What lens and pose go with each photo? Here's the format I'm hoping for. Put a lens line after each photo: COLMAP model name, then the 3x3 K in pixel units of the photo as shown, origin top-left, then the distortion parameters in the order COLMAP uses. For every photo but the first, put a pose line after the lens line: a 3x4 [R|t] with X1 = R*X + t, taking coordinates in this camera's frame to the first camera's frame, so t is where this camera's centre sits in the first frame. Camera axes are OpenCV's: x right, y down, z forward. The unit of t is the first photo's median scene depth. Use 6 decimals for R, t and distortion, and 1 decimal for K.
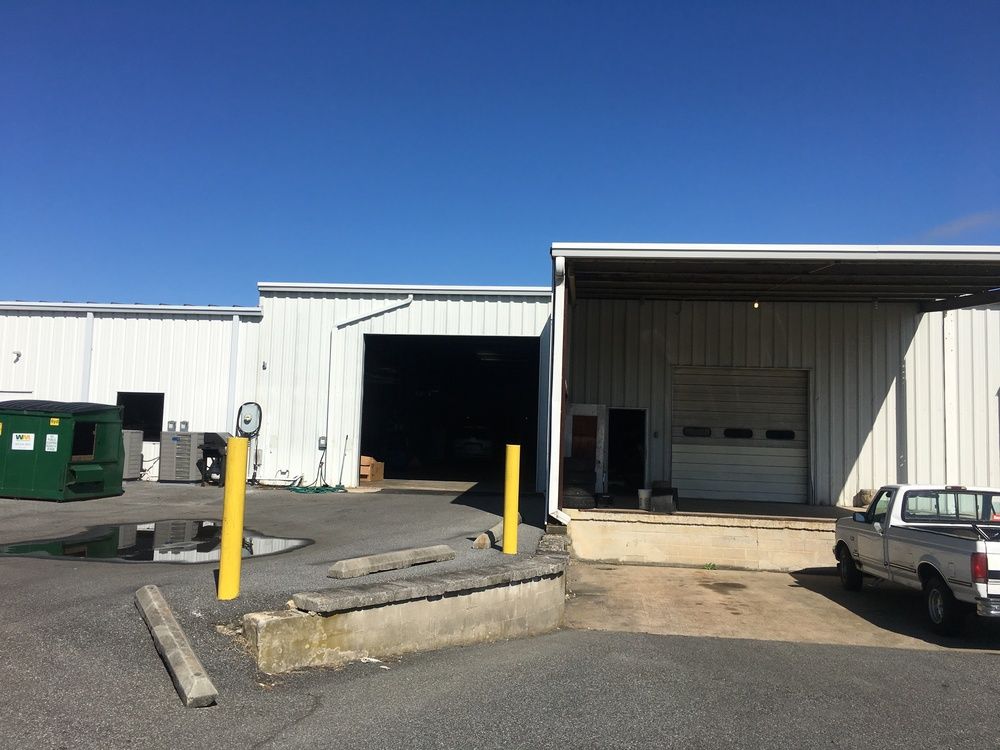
lens RADIAL K [[850.8, 0, 501.2], [0, 850.8, 375.1], [0, 0, 1]] dist [0.080110, -0.110855]
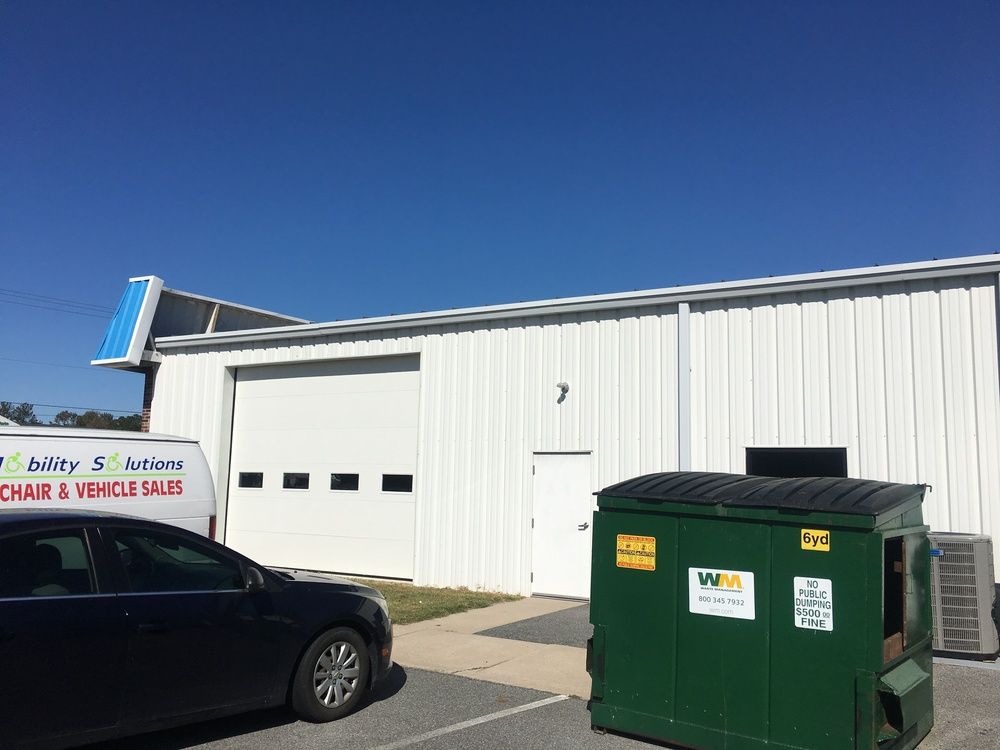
lens RADIAL K [[850.8, 0, 500.3], [0, 850.8, 376.1], [0, 0, 1]] dist [0.080110, -0.110855]
pose [[0.896741, -0.066345, -0.437554, -0.473182], [0.040169, 0.996820, -0.068819, 0.007974], [0.440729, 0.044137, 0.896555, 0.633885]]
